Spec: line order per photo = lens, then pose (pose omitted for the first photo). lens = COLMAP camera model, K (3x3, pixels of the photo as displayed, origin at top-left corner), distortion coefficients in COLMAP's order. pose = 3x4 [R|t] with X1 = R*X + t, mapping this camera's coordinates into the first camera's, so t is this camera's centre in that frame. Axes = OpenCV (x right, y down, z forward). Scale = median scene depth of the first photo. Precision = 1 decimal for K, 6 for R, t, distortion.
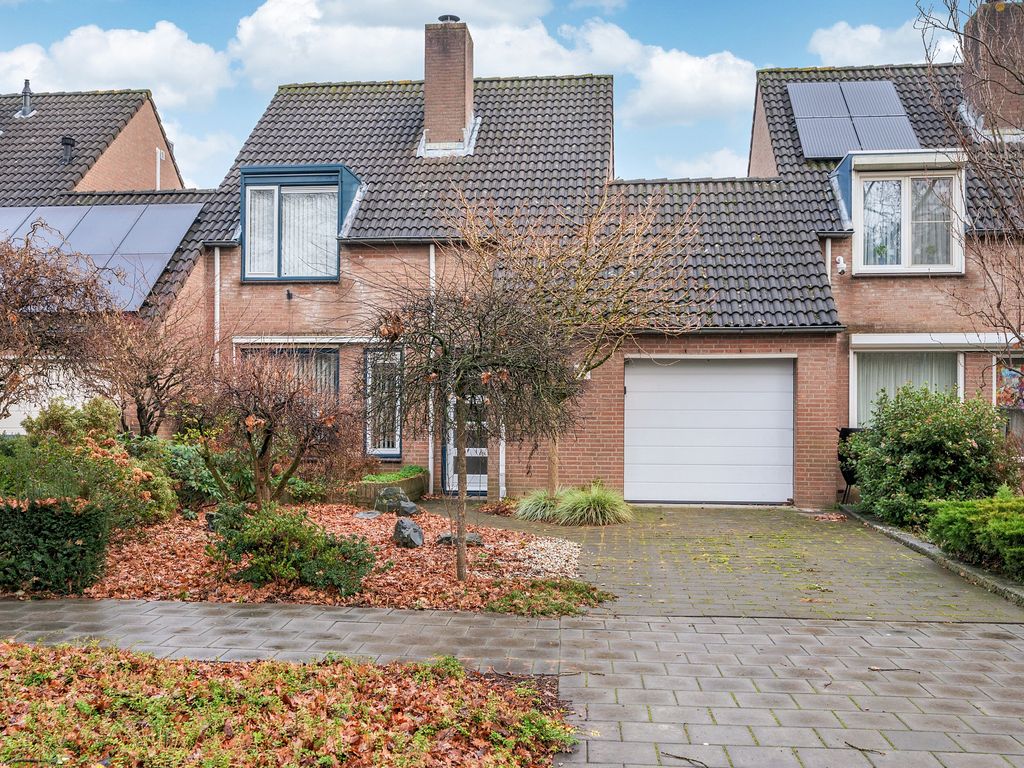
lens RADIAL K [[1136.4, 0, 507.7], [0, 1136.4, 385.7], [0, 0, 1]] dist [0.013083, 0.010645]
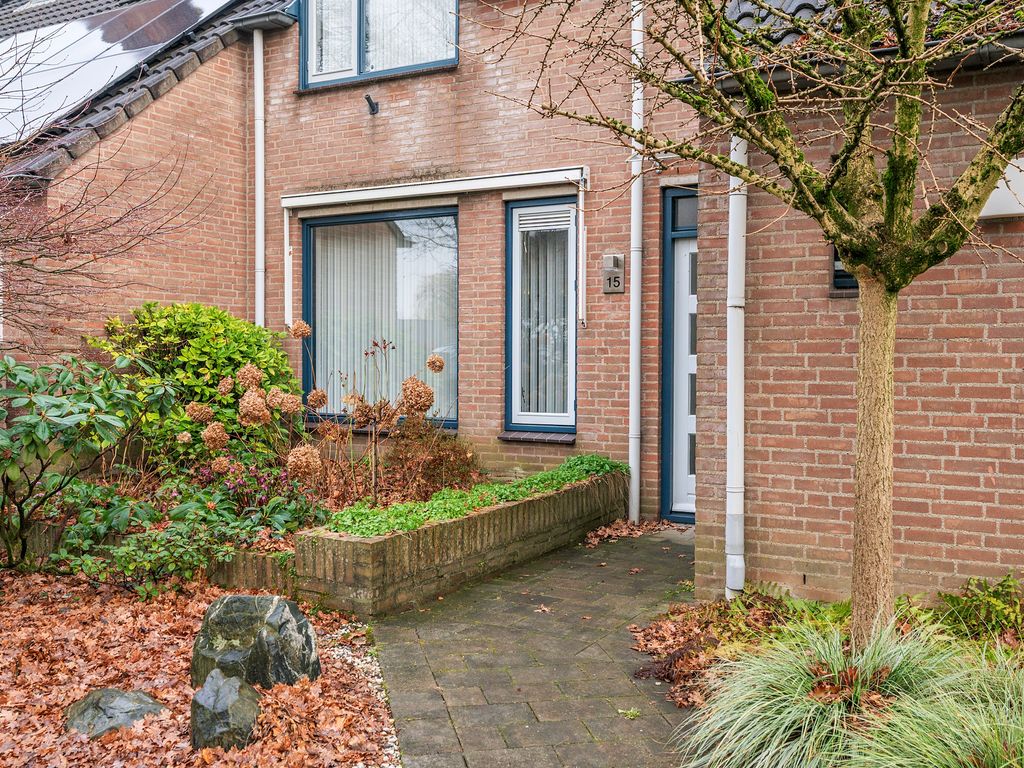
lens RADIAL K [[917.5, 0, 574.0], [0, 917.5, 365.5], [0, 0, 1]] dist [-0.002372, -0.002875]
pose [[0.919432, 0.001763, -0.393245, 0.051544], [0.019218, 0.998594, 0.049411, 0.017403], [0.392779, -0.052987, 0.918105, 0.661571]]
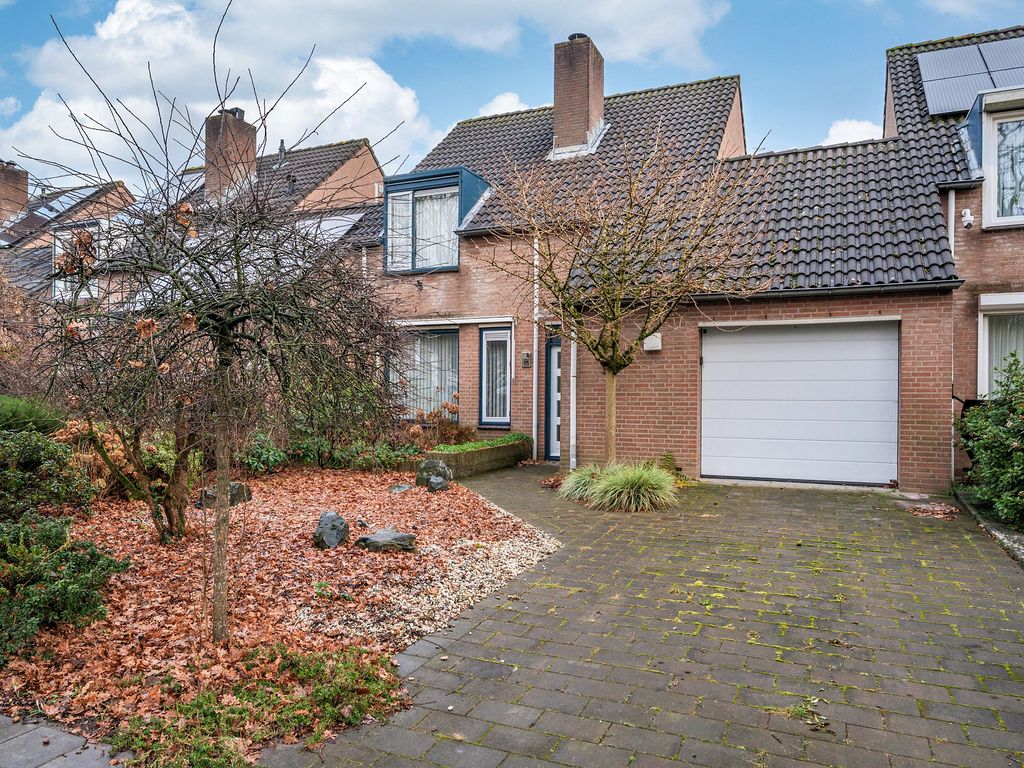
lens RADIAL K [[706.7, 0, 517.5], [0, 706.7, 385.3], [0, 0, 1]] dist [0.003569, 0.001705]
pose [[0.946778, -0.004821, -0.321851, 0.135295], [0.012935, 0.999650, 0.023077, 0.008310], [0.321627, -0.026012, 0.946509, 0.351375]]
